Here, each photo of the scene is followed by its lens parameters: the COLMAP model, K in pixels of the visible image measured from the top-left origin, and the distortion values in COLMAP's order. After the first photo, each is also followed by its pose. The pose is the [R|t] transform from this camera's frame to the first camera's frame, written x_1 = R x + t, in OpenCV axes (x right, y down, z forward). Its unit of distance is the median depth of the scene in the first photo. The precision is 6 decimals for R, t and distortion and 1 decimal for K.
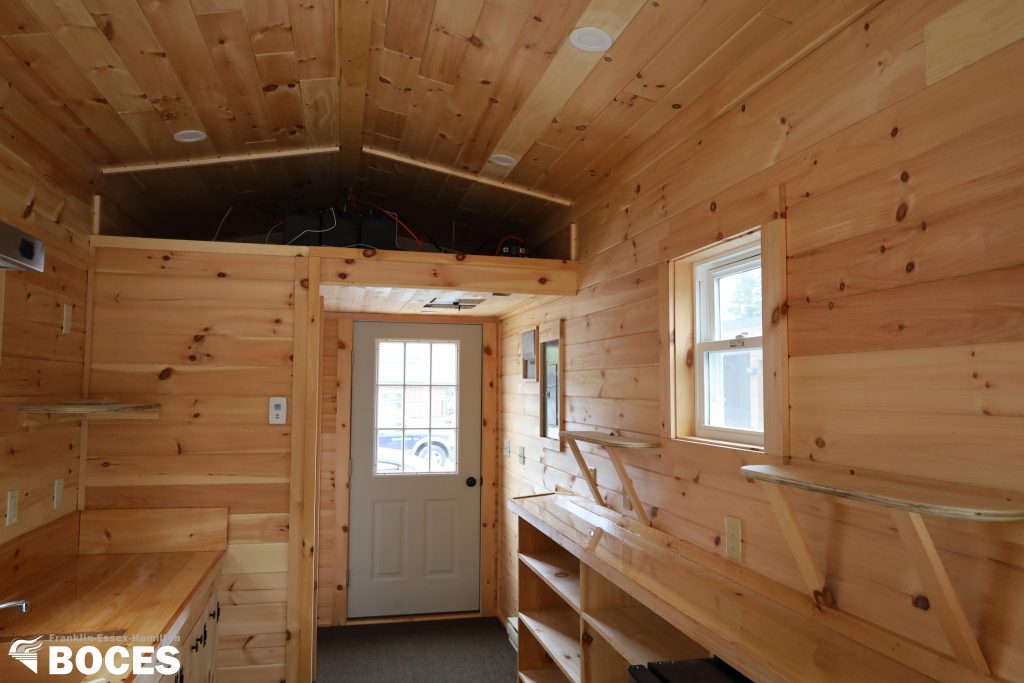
lens RADIAL K [[722.5, 0, 512.0], [0, 722.5, 341.5], [0, 0, 1]] dist [-0.012296, -0.000112]
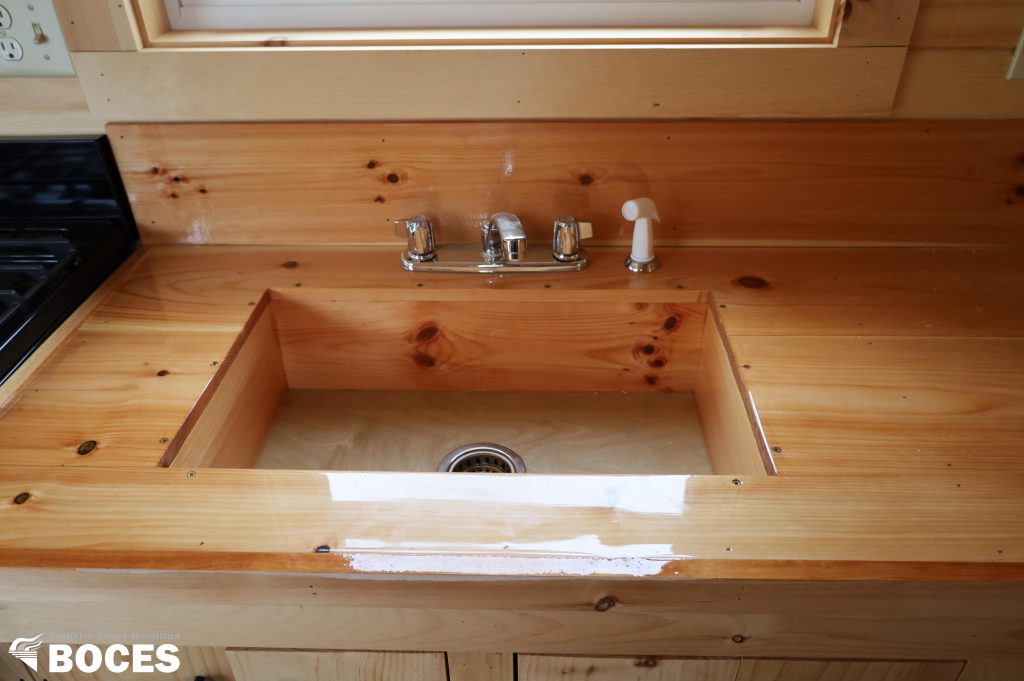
lens RADIAL K [[722.5, 0, 512.0], [0, 722.5, 340.5], [0, 0, 1]] dist [-0.012296, -0.000112]
pose [[-0.260078, 0.553377, -0.791286, -0.180906], [0.075096, 0.828597, 0.554787, 0.101685], [0.962663, 0.084865, -0.257056, 0.625477]]
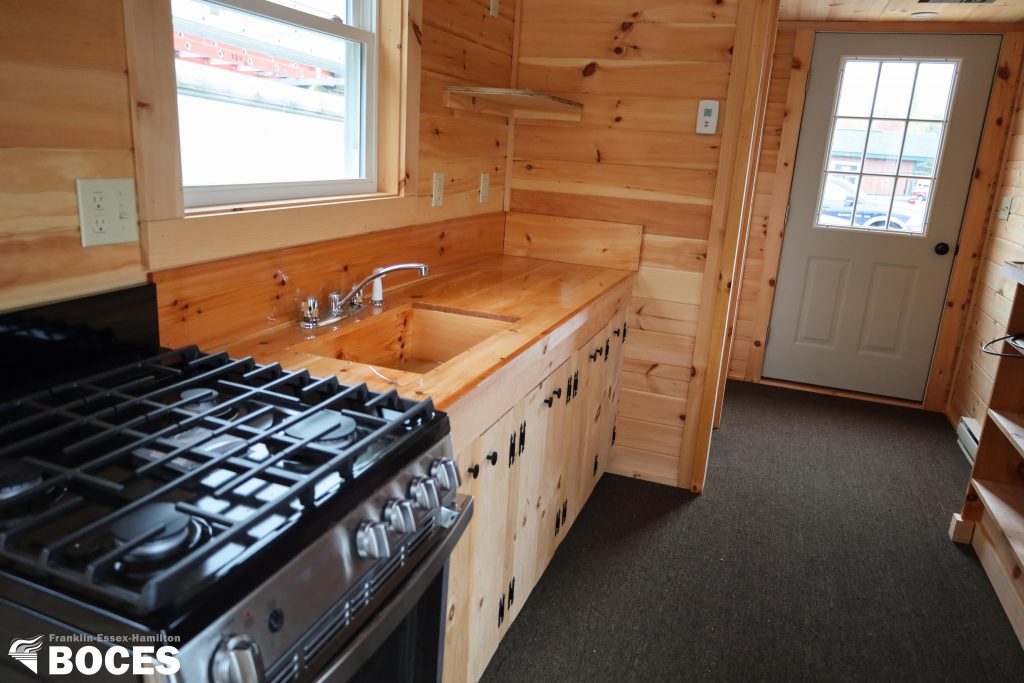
lens RADIAL K [[722.5, 0, 512.0], [0, 722.5, 341.5], [0, 0, 1]] dist [-0.012296, -0.000112]
pose [[0.830625, 0.189627, -0.523549, -0.026234], [-0.018201, 0.948971, 0.314837, 0.083903], [0.556534, -0.251983, 0.791691, 0.147359]]
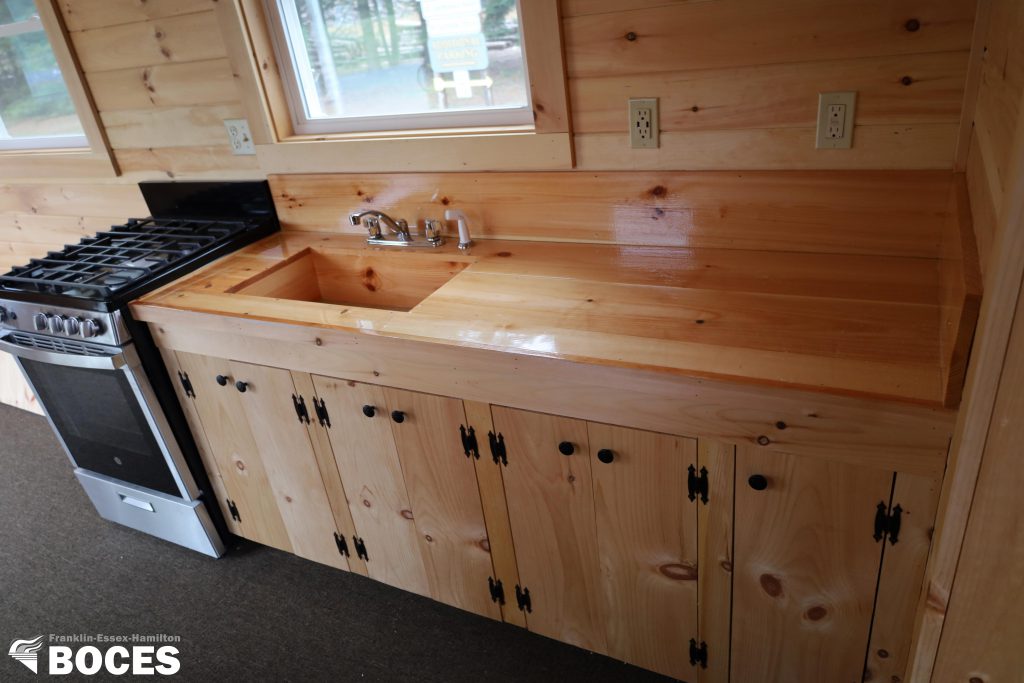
lens RADIAL K [[722.5, 0, 512.0], [0, 722.5, 341.5], [0, 0, 1]] dist [-0.012296, -0.000112]
pose [[-0.647608, 0.416718, -0.637926, -0.063932], [0.182539, 0.897670, 0.401083, 0.088832], [0.739786, 0.143298, -0.657406, 1.040979]]
